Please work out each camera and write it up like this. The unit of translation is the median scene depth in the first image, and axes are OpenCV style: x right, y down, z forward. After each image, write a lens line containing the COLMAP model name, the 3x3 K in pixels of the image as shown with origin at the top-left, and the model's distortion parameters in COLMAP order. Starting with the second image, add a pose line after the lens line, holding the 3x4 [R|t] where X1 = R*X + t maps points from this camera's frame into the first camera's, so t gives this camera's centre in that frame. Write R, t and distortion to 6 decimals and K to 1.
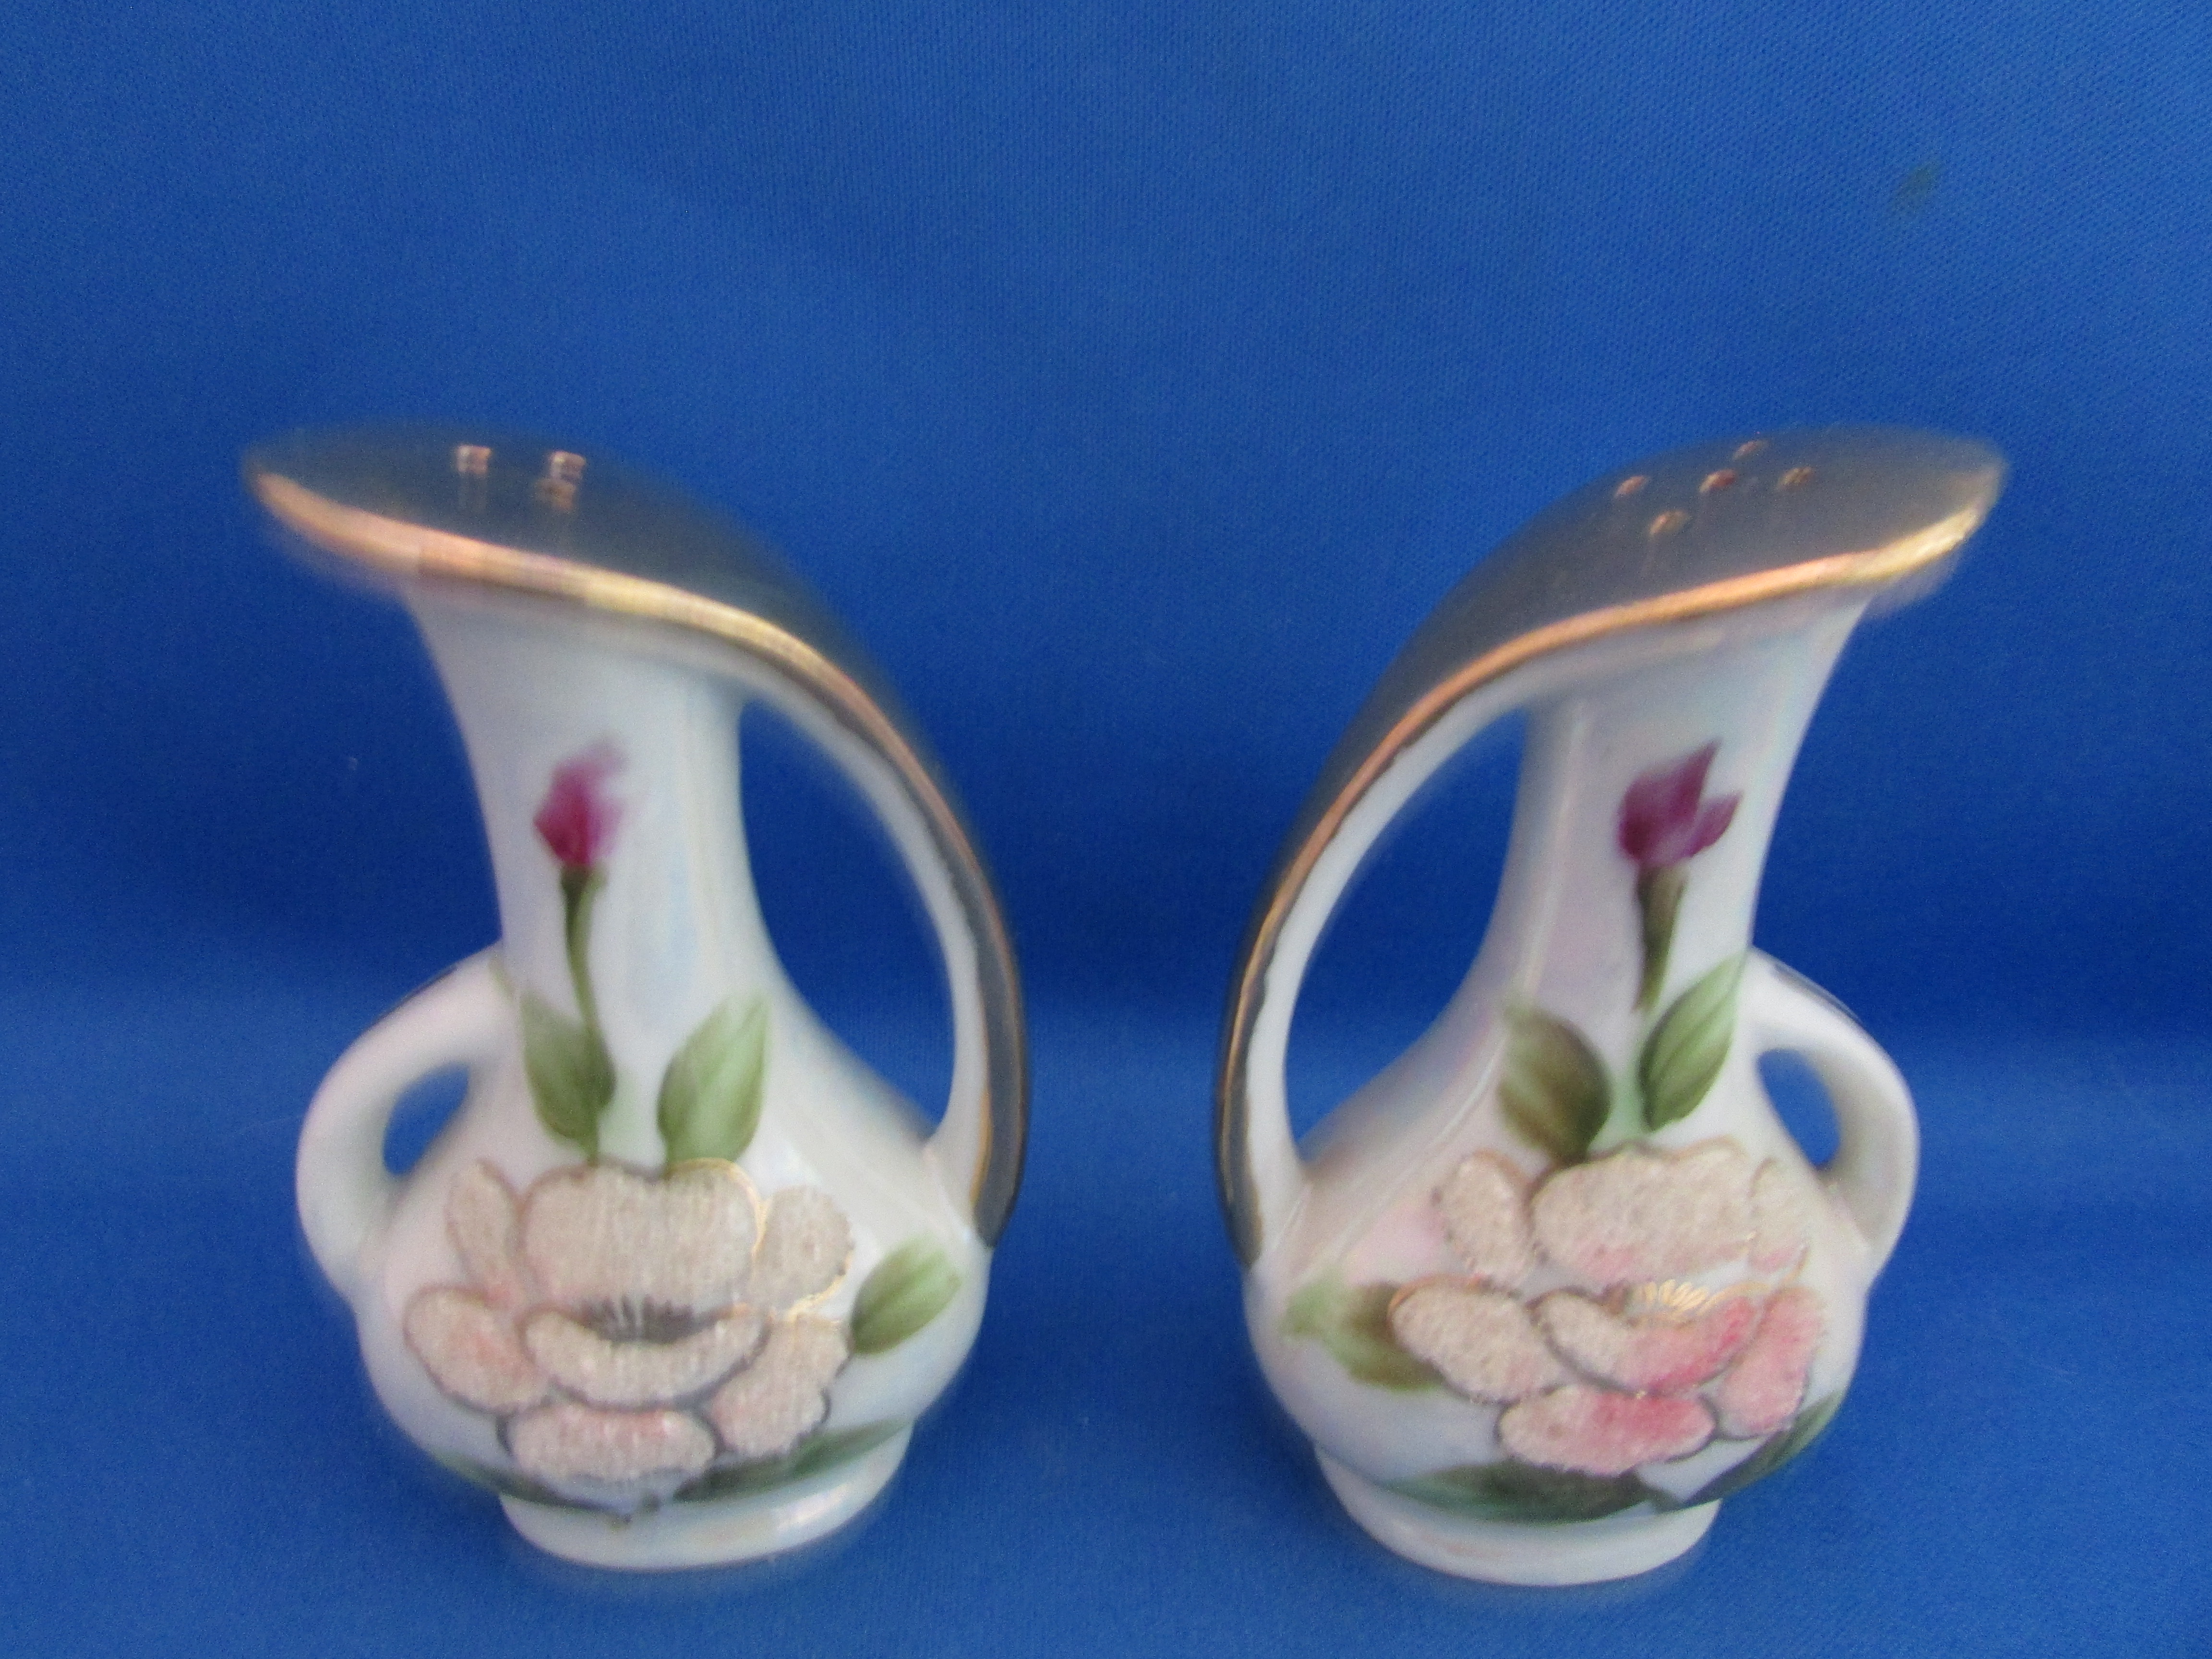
lens RADIAL K [[1672.8, 0, 1106.0], [0, 1672.8, 829.5], [0, 0, 1]] dist [0.002613, -0.001784]
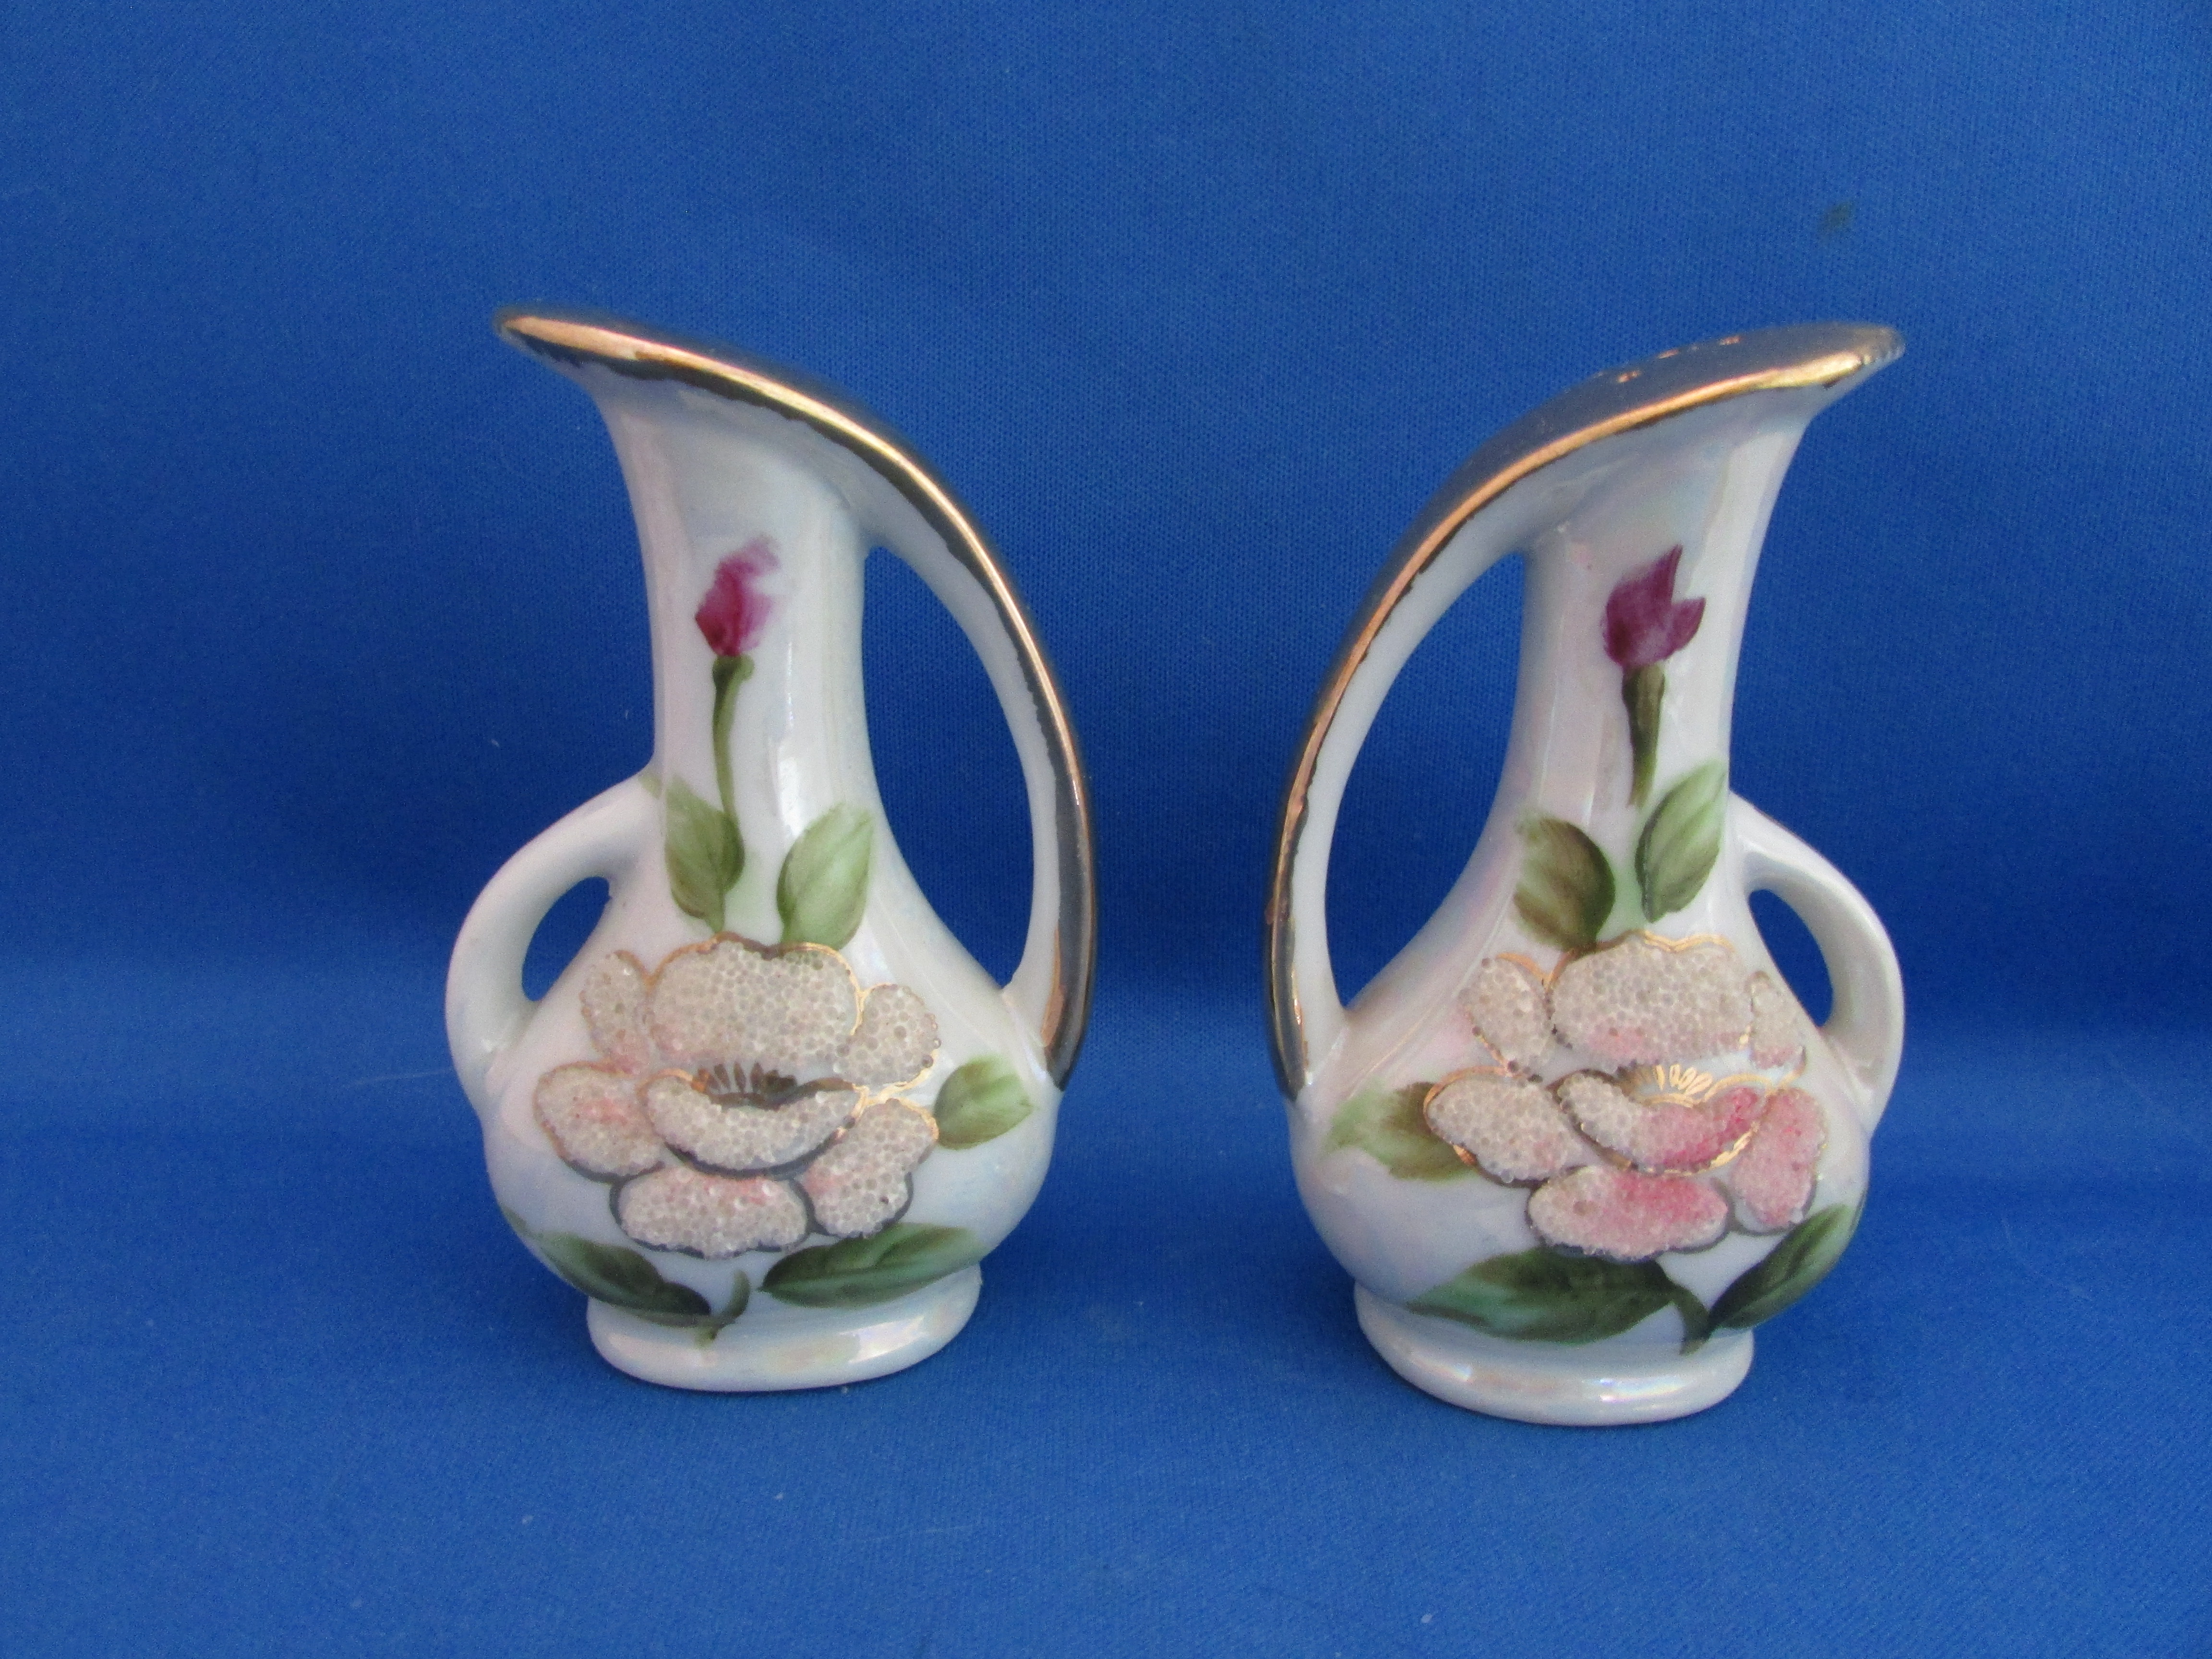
lens RADIAL K [[1672.8, 0, 1106.0], [0, 1672.8, 829.5], [0, 0, 1]] dist [0.002613, -0.001784]
pose [[0.999667, 0.010477, -0.023583, -0.016039], [-0.015487, 0.974584, -0.223486, 0.369081], [0.020642, 0.223776, 0.974422, -0.118583]]
